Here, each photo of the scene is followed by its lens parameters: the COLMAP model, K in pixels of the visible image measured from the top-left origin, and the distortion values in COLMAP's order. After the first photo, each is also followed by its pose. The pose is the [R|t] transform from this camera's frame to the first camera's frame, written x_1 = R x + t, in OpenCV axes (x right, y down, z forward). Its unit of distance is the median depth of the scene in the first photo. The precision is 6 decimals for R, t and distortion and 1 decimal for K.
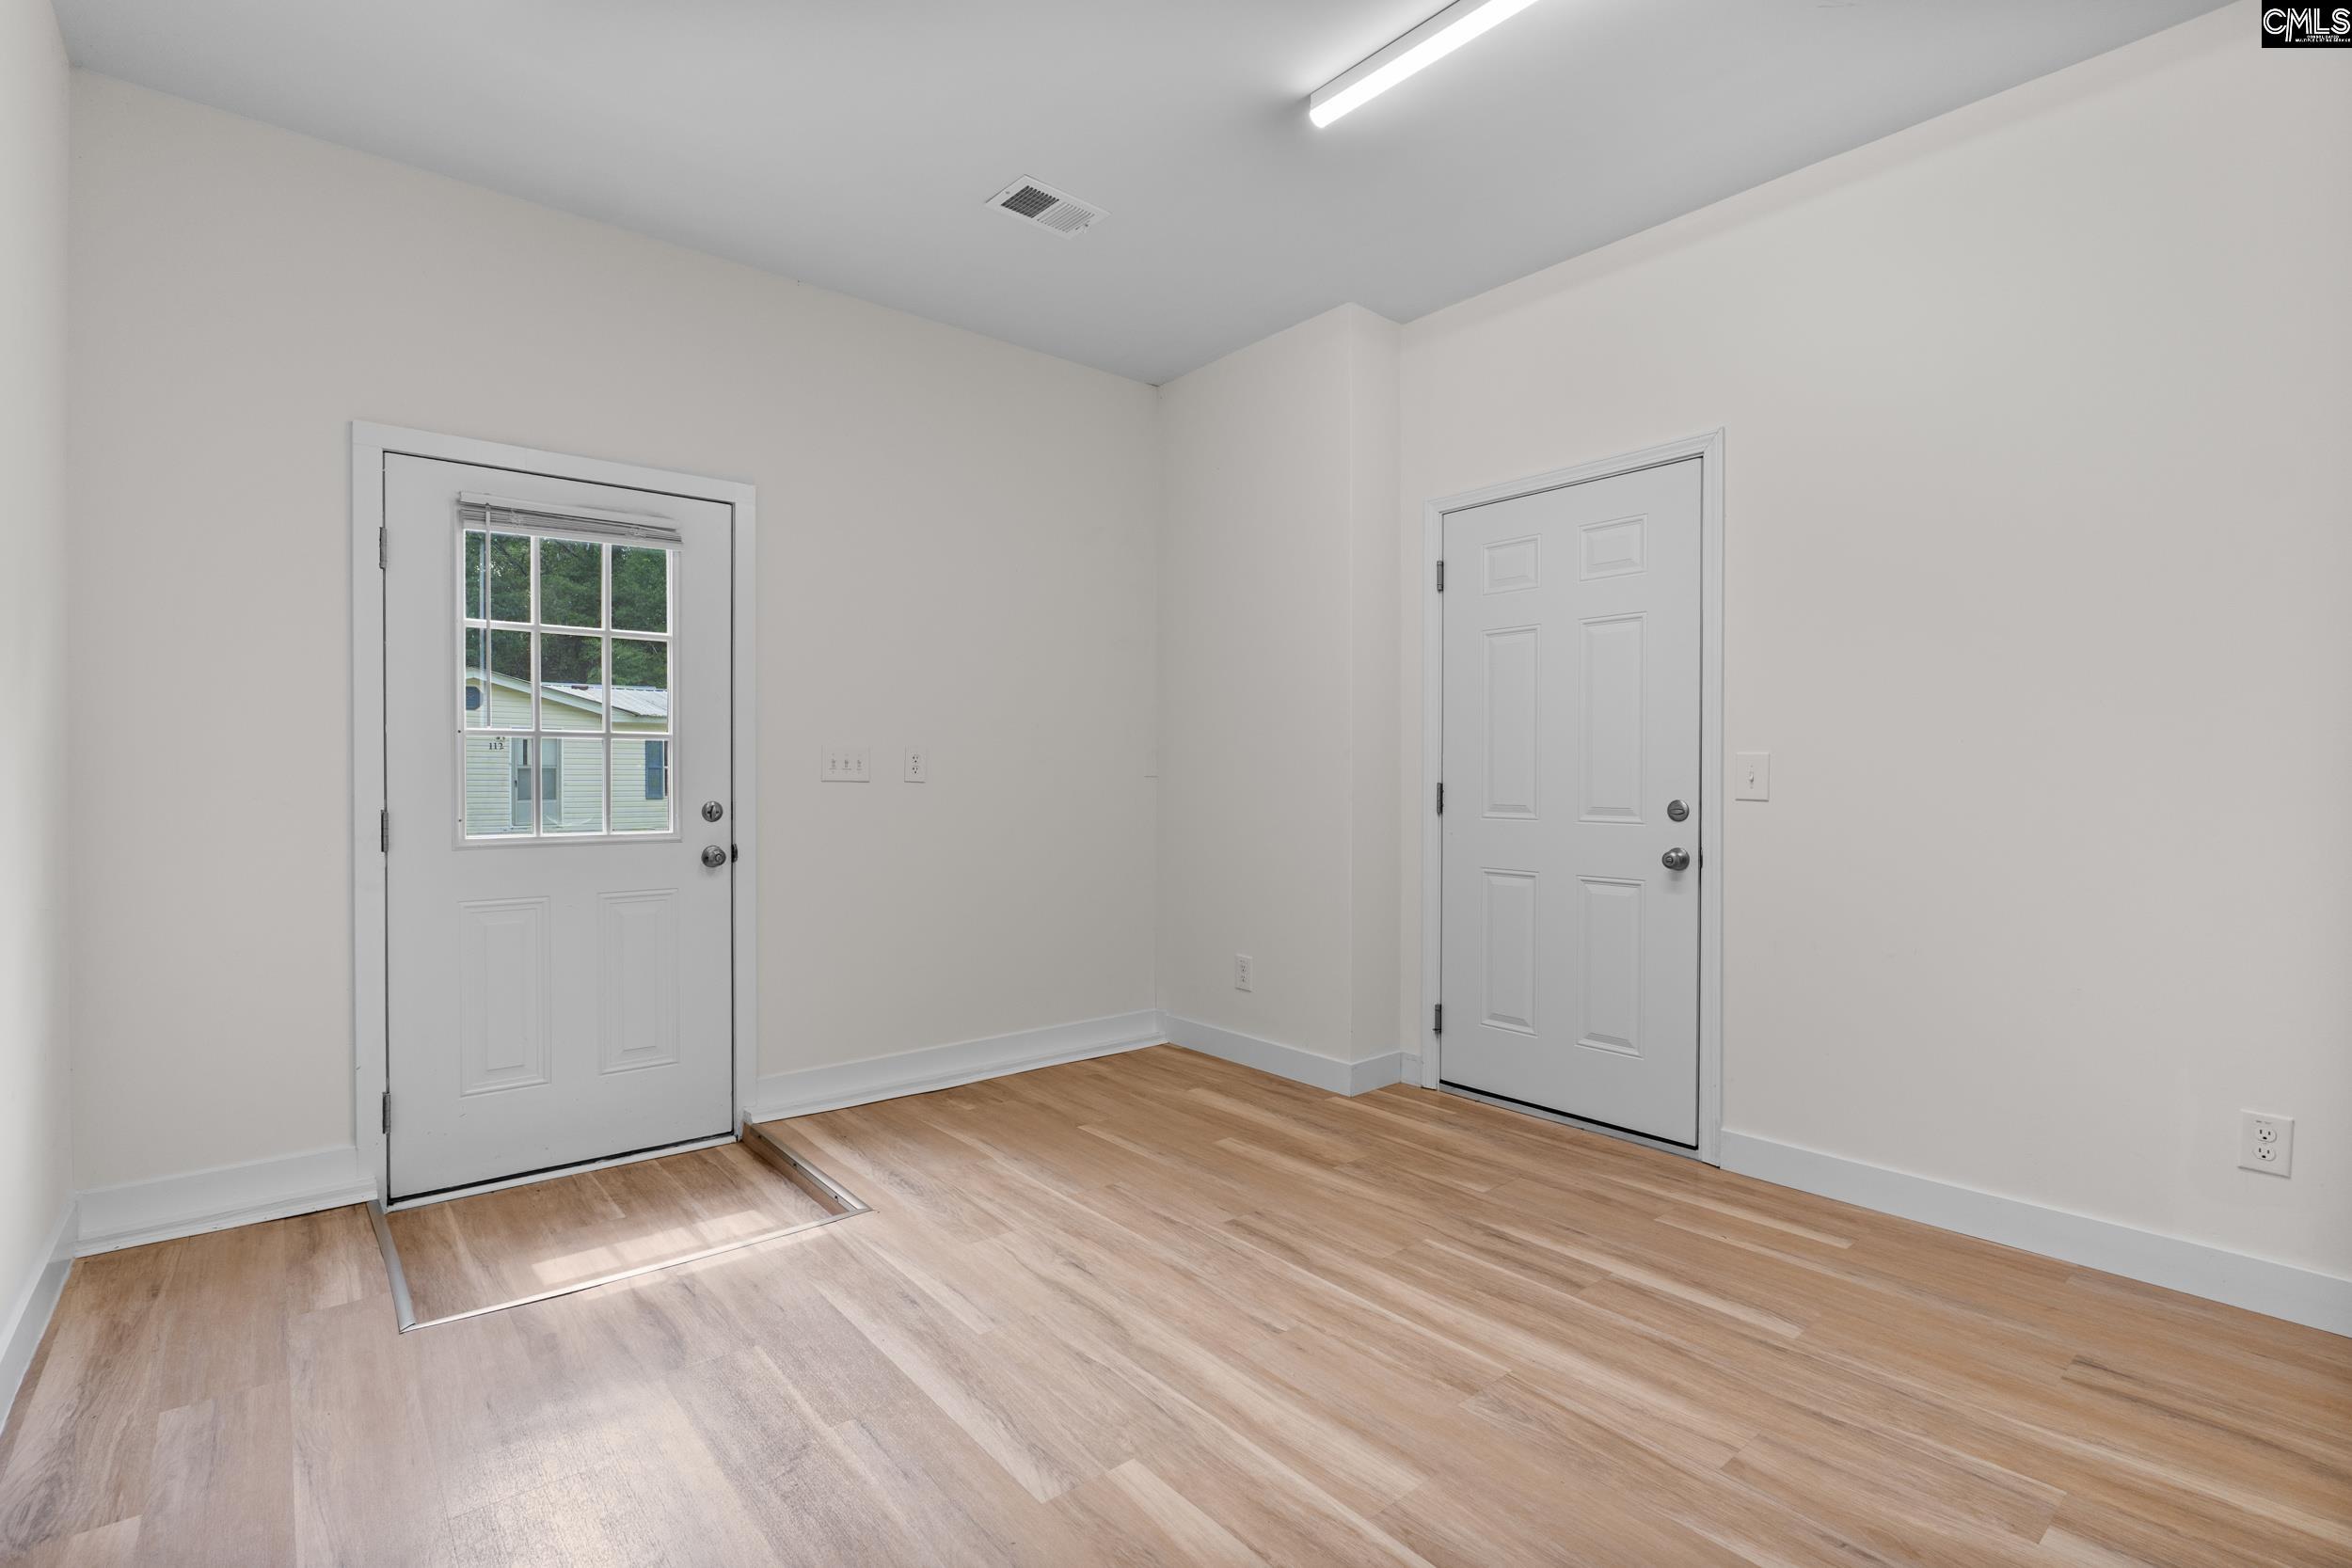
lens RADIAL K [[1087.8, 0, 1176.8], [0, 1087.8, 781.6], [0, 0, 1]] dist [-0.000351, -0.000077]
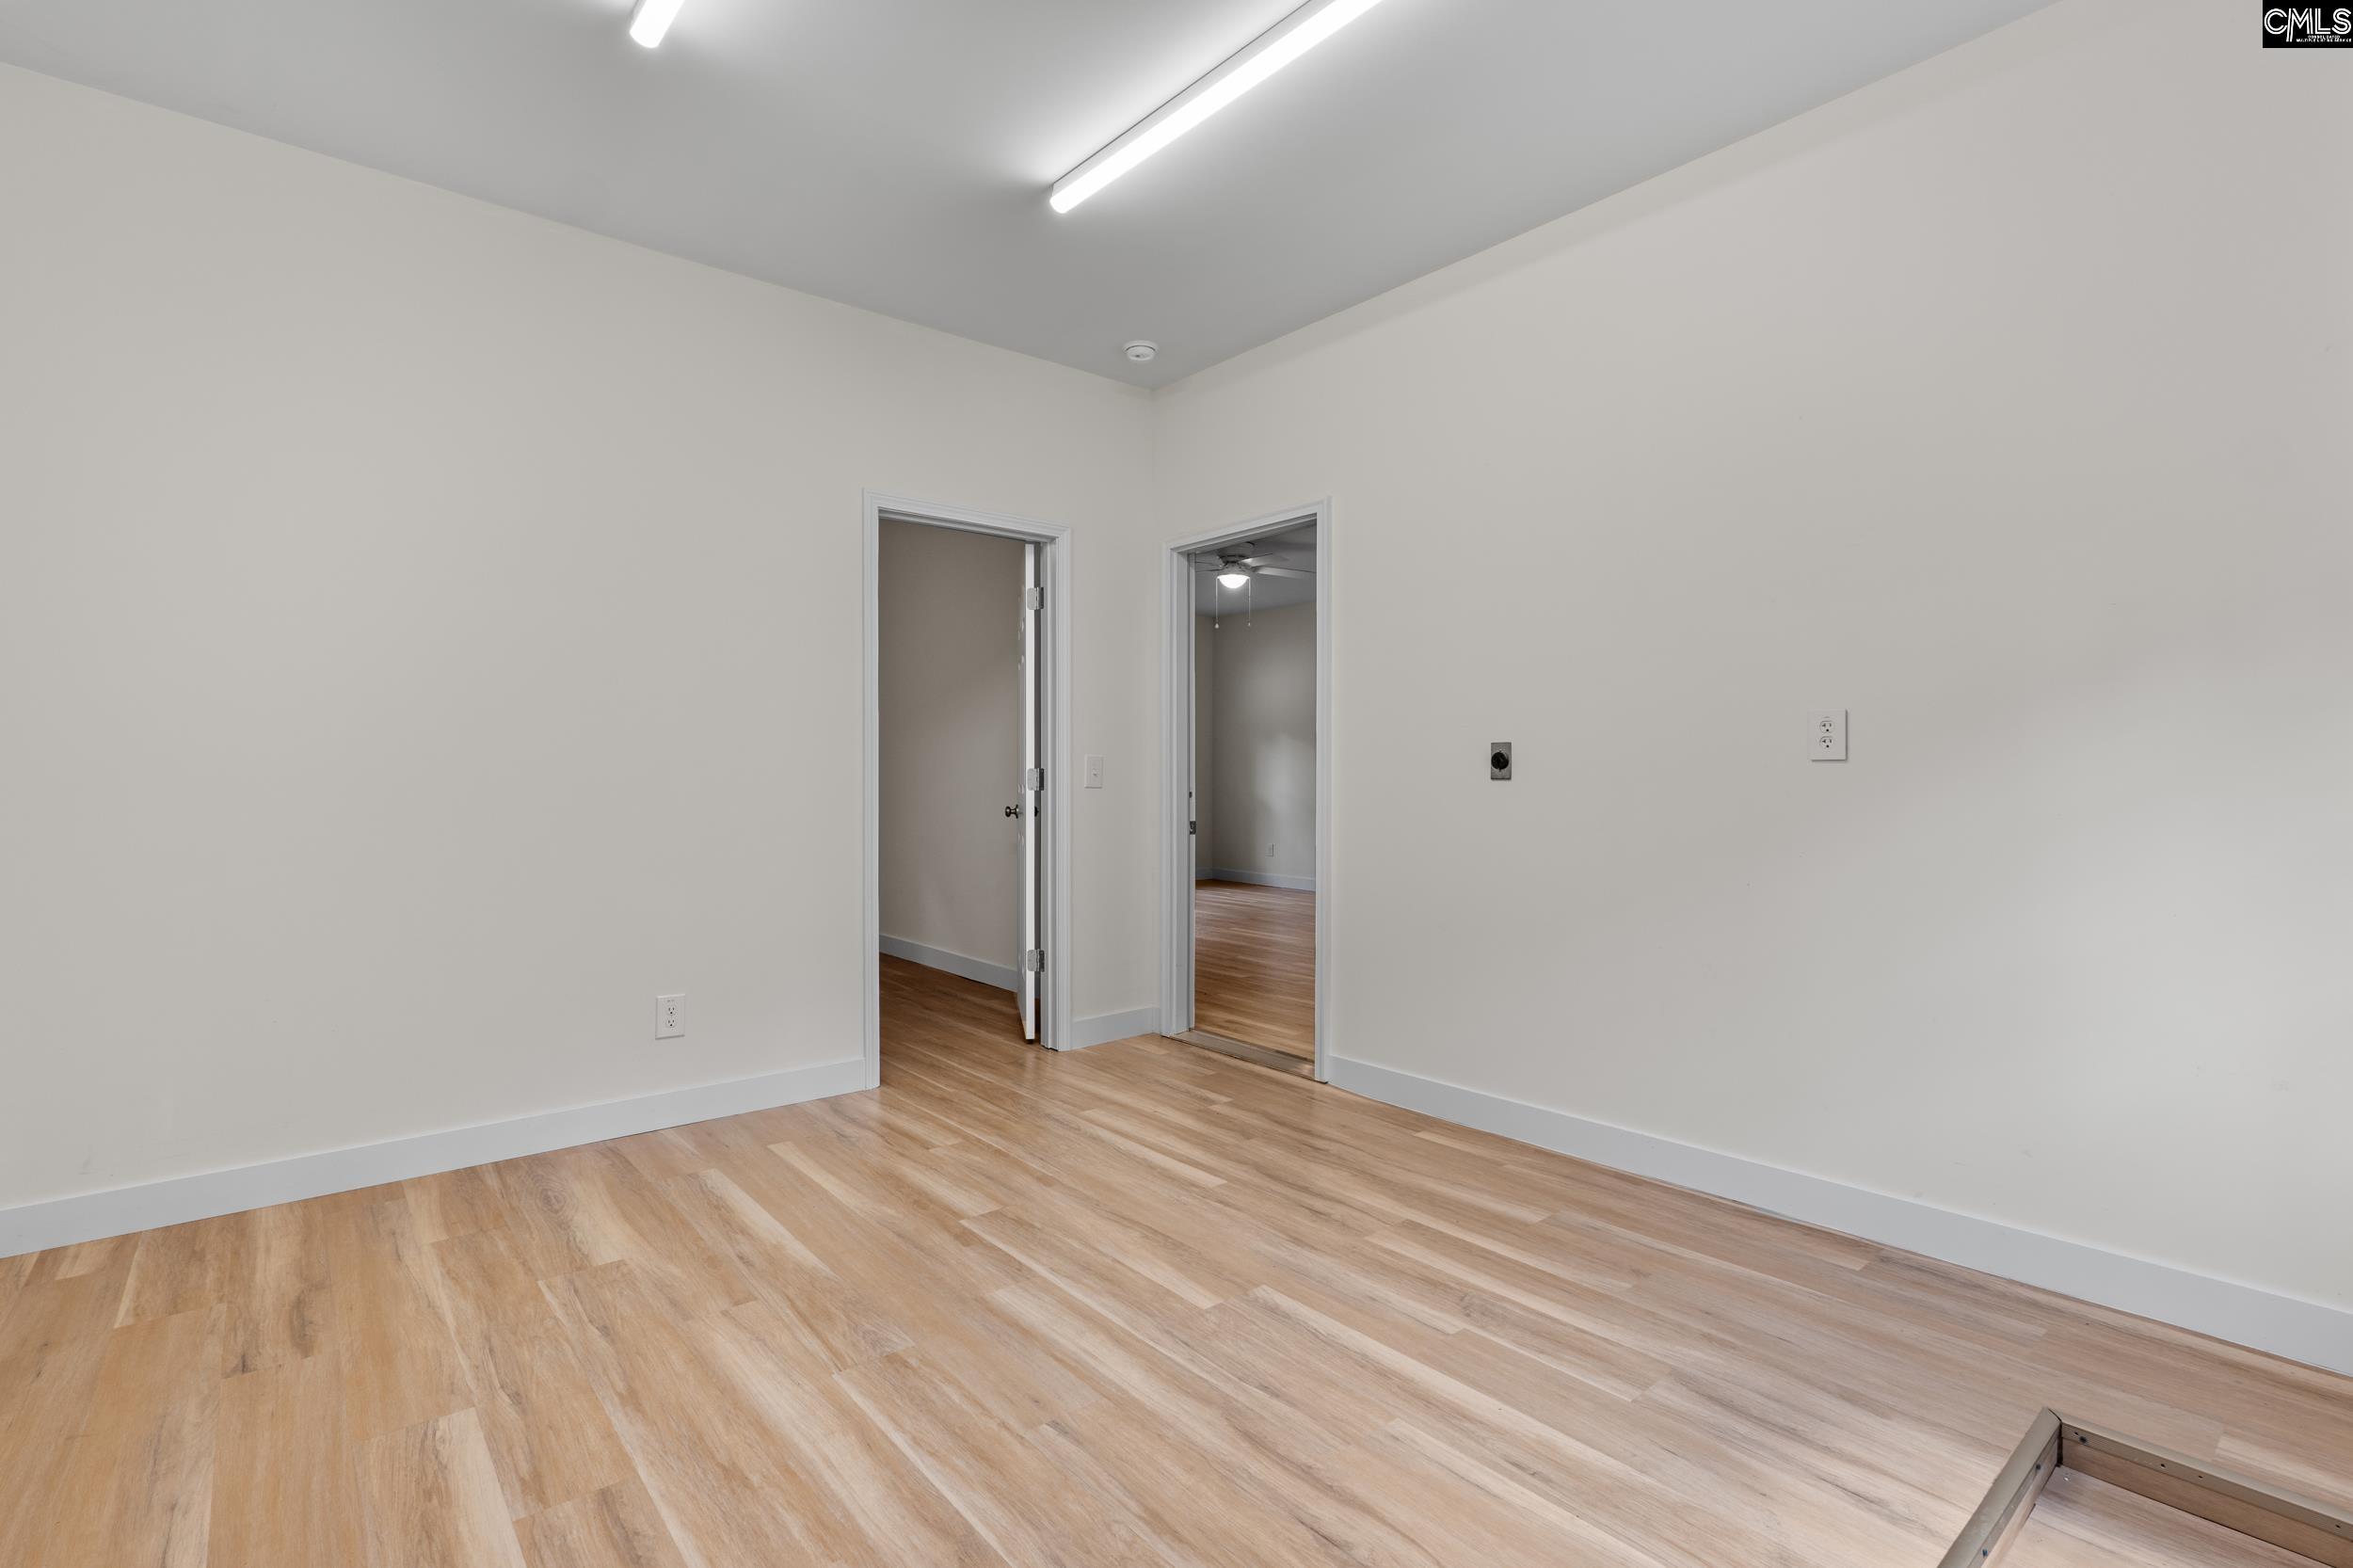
lens RADIAL K [[1088.4, 0, 1175.5], [0, 1088.4, 780.8], [0, 0, 1]] dist [-0.000351, -0.000077]
pose [[-0.999924, -0.005833, -0.010872, 0.009502], [-0.005938, 0.999936, 0.009673, -0.009803], [0.010815, 0.009737, -0.999894, 1.927468]]
